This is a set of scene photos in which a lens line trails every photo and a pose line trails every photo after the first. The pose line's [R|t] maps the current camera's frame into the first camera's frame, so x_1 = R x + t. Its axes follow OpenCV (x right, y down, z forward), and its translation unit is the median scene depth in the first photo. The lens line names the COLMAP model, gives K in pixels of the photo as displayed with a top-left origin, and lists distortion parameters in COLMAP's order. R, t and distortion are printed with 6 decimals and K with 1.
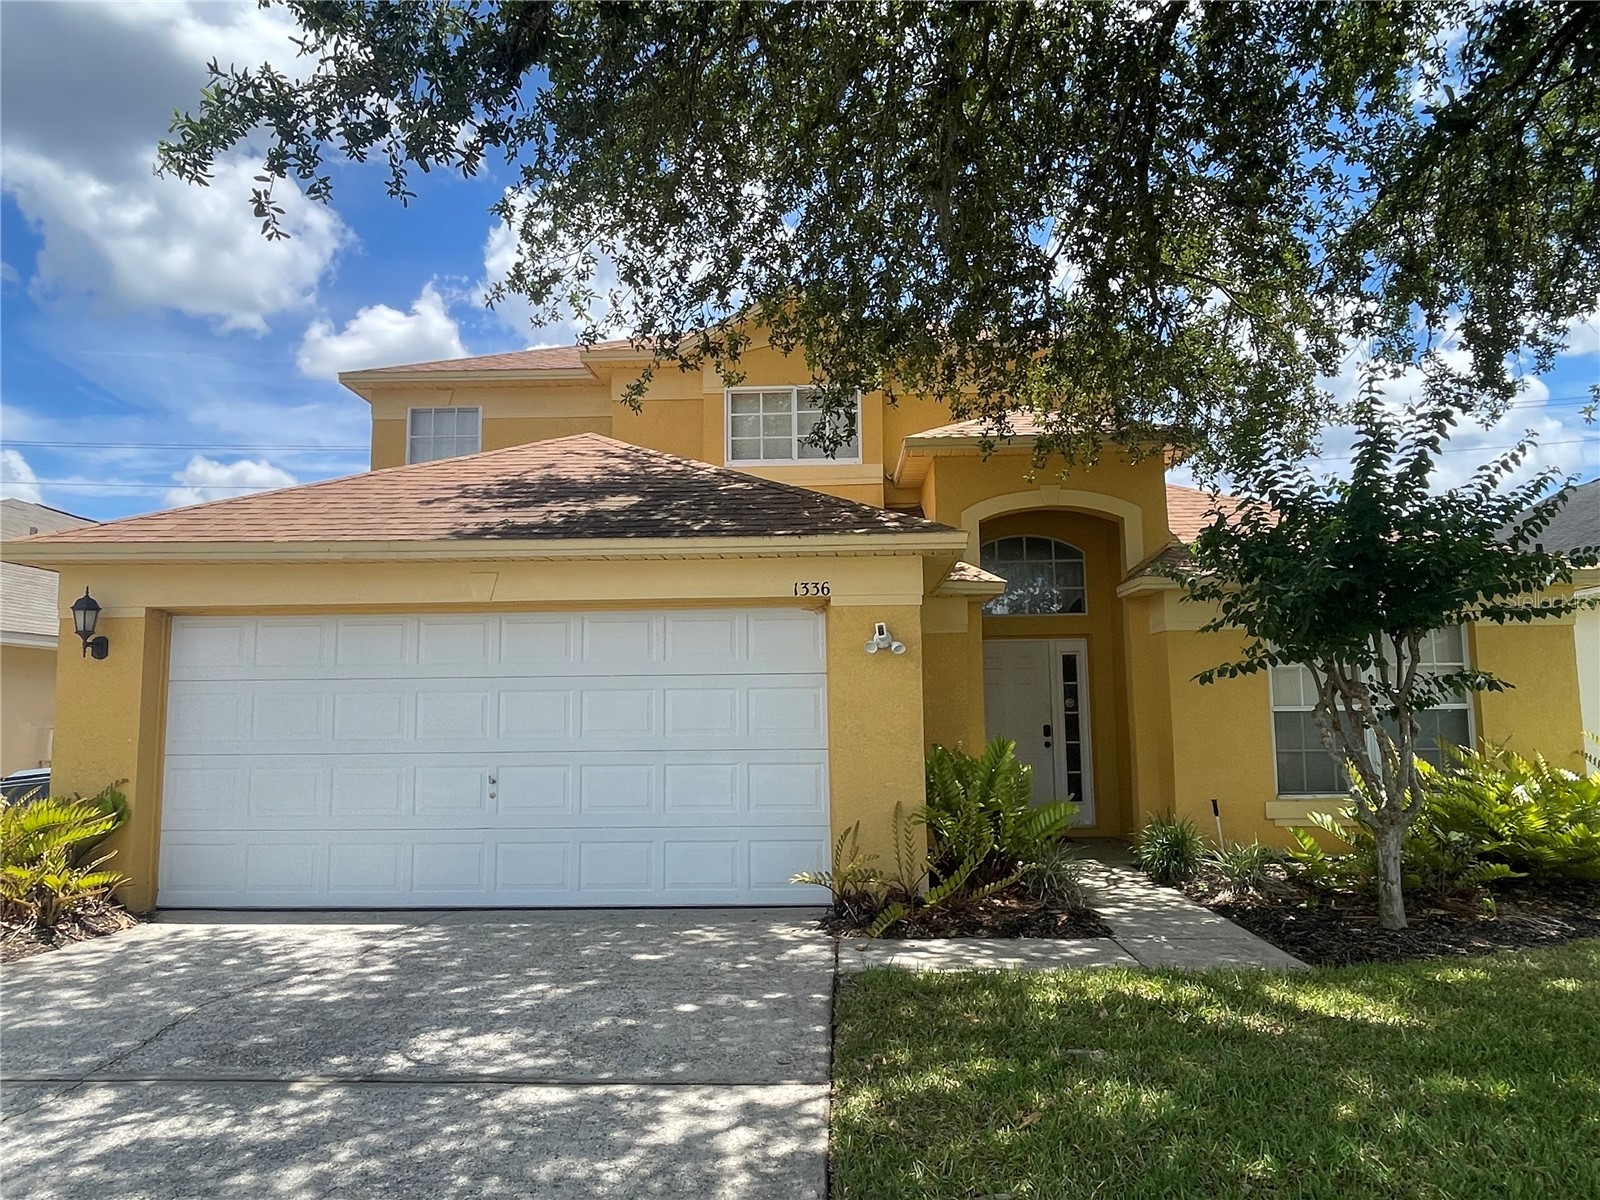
lens RADIAL K [[1066.7, 0, 800.0], [0, 1066.7, 600.0], [0, 0, 1]] dist [0.000659, 0.000019]
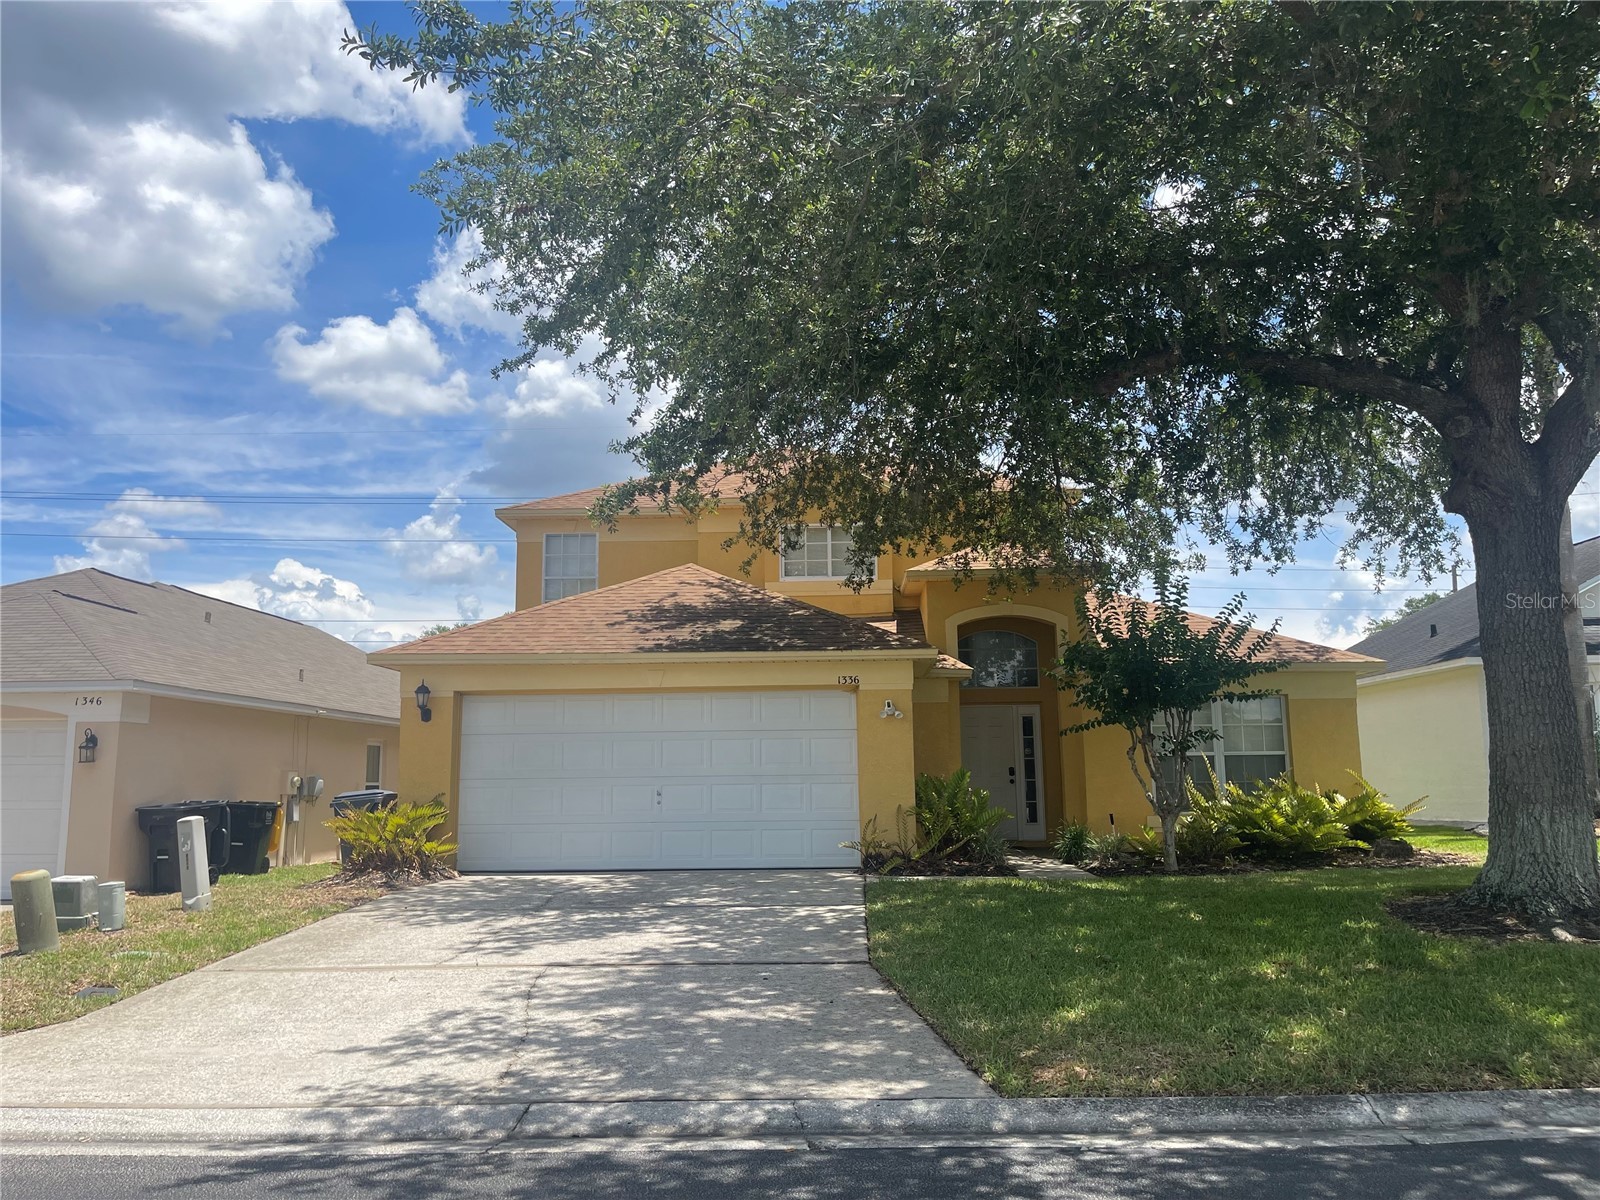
lens RADIAL K [[1200.2, 0, 800.0], [0, 1200.2, 600.0], [0, 0, 1]] dist [0.073482, -0.108668]
pose [[0.999977, -0.000484, -0.006828, -0.051011], [0.000221, 0.999260, -0.038462, -0.061985], [0.006841, 0.038459, 0.999237, -0.892307]]
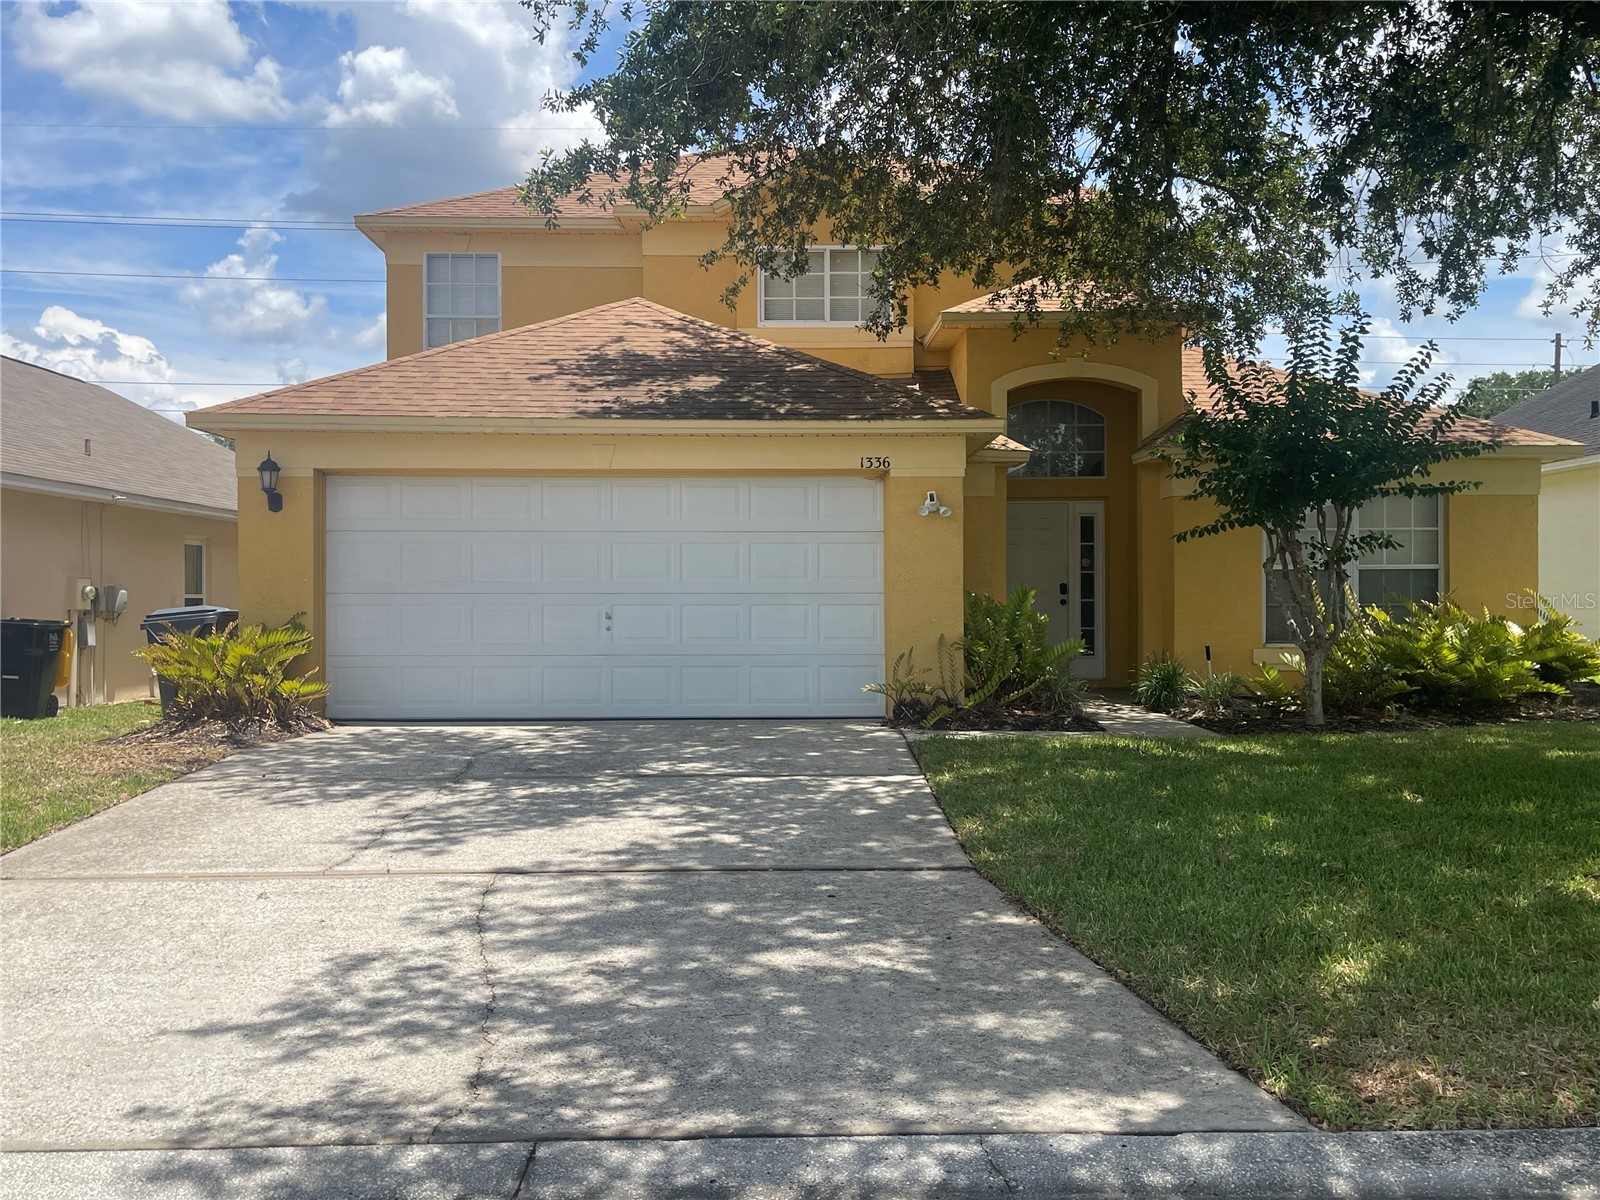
lens RADIAL K [[1483.7, 0, 800.0], [0, 1483.7, 600.0], [0, 0, 1]] dist [0.092967, -0.166237]
pose [[0.998849, 0.008754, 0.047161, -0.147007], [-0.014045, 0.993490, 0.113050, -0.042889], [-0.045865, -0.113583, 0.992469, -0.675361]]
